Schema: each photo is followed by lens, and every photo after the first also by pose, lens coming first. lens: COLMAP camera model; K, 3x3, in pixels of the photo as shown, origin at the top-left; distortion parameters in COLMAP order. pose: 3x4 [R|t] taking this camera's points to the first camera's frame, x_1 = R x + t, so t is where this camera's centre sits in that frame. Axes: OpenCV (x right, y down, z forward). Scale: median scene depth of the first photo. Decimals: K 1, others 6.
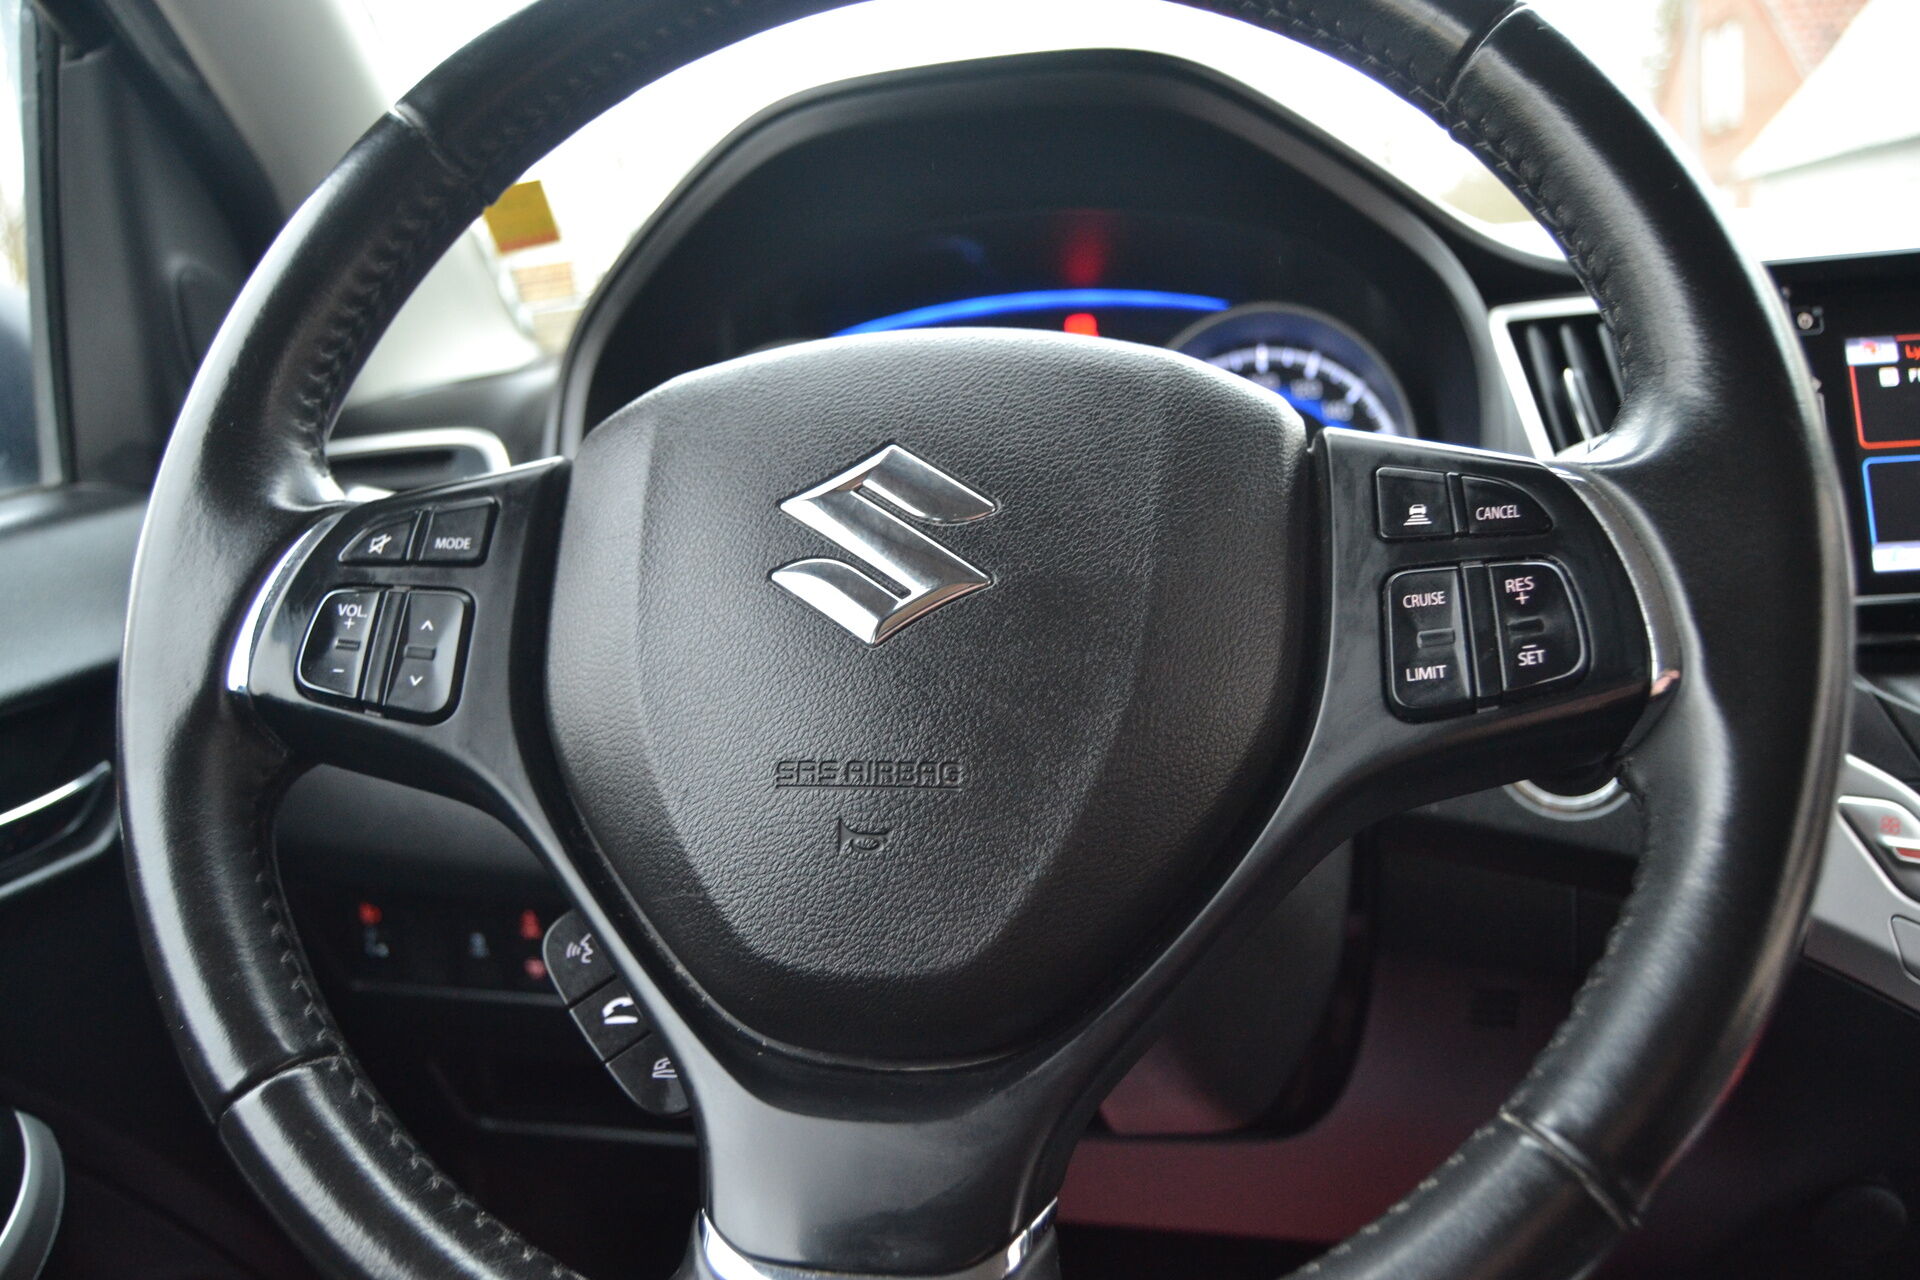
lens RADIAL K [[1518.9, 0, 997.7], [0, 1518.9, 628.0], [0, 0, 1]] dist [-0.090945, 0.027683]
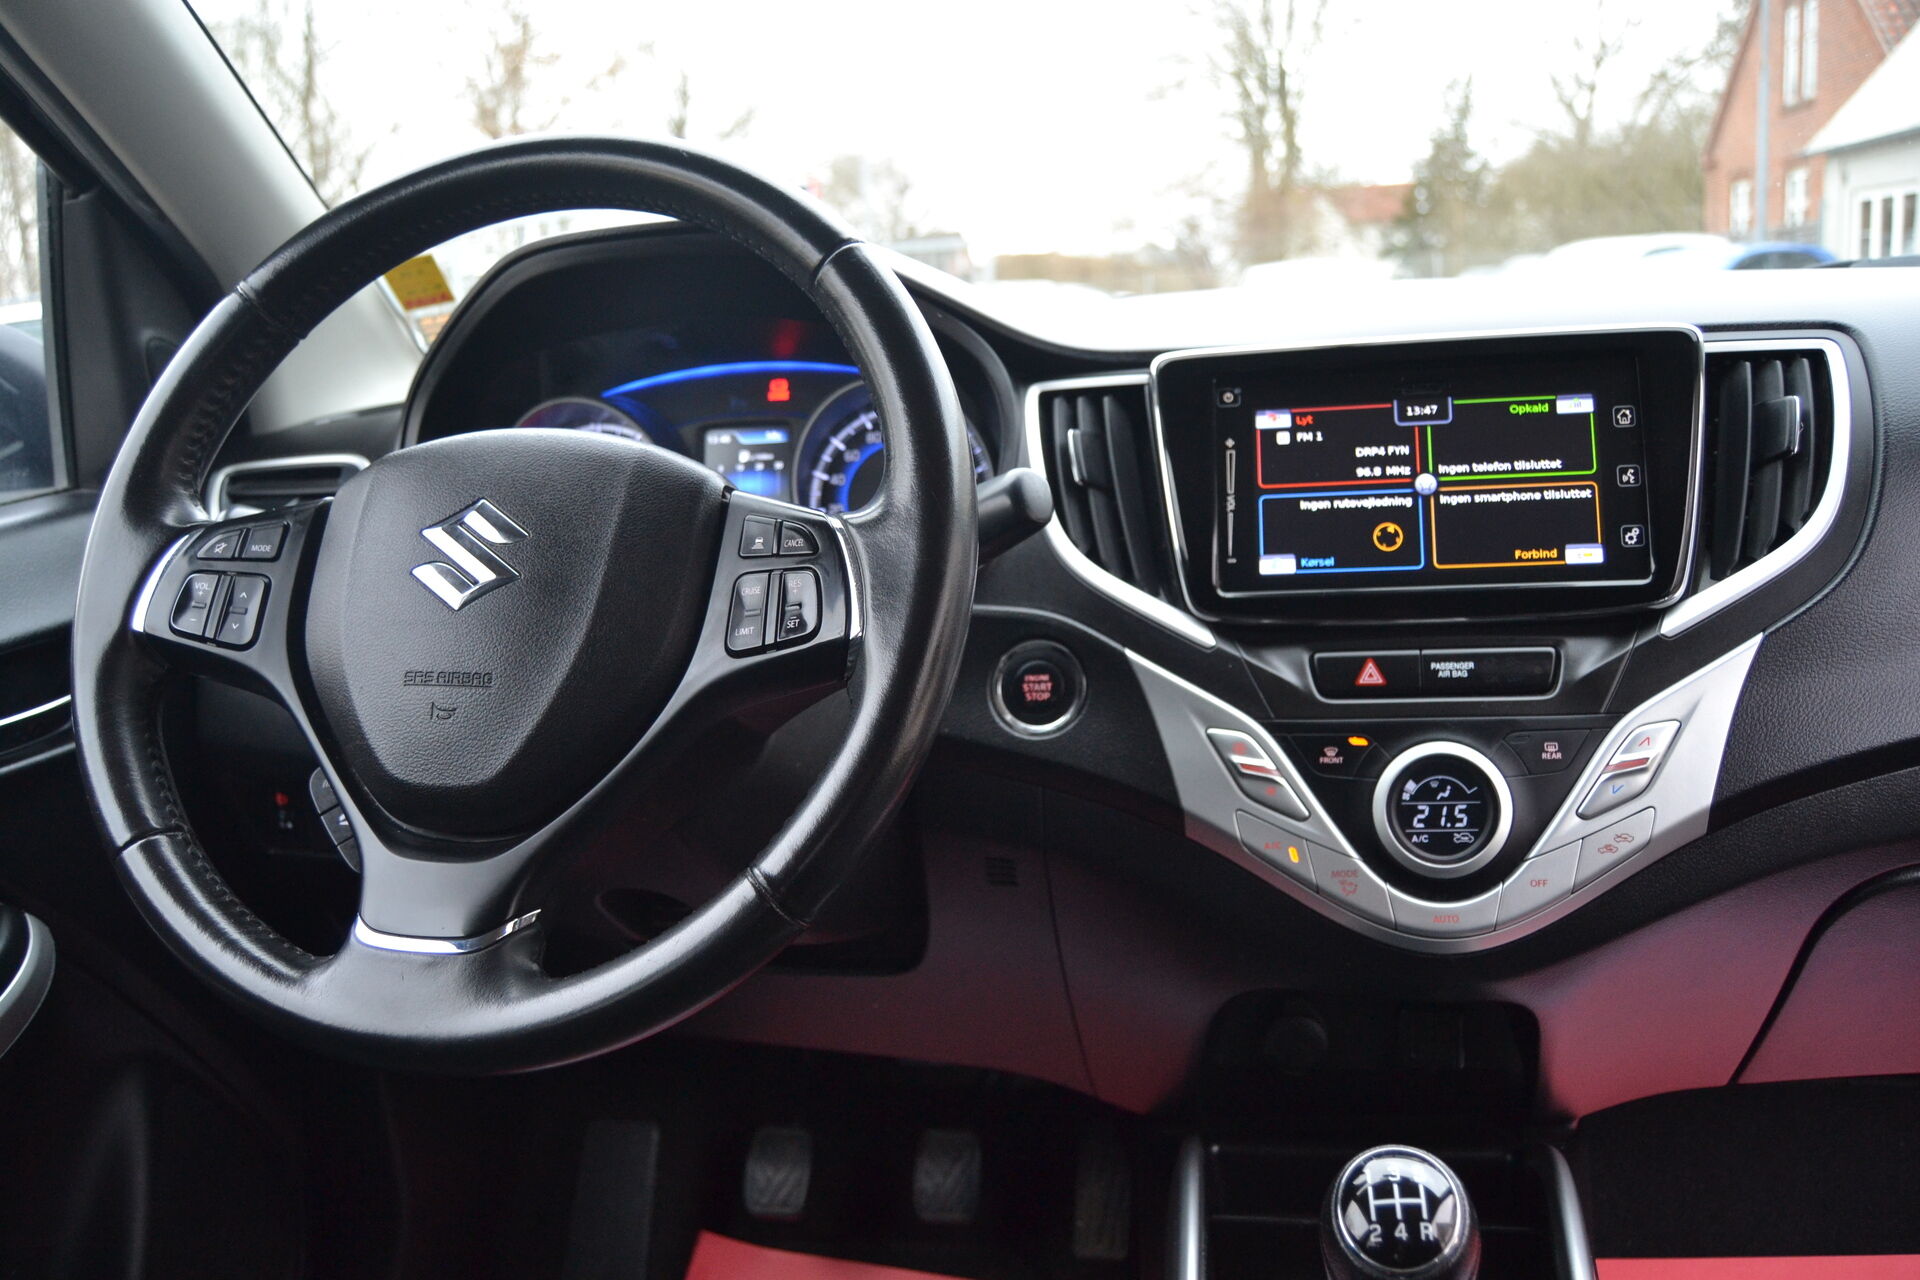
lens RADIAL K [[1518.9, 0, 961.8], [0, 1518.9, 631.4], [0, 0, 1]] dist [-0.090945, 0.027683]
pose [[0.998739, 0.019697, -0.046186, 0.535634], [-0.018827, 0.999638, 0.019199, -0.008533], [0.046547, -0.018305, 0.998748, -0.696511]]
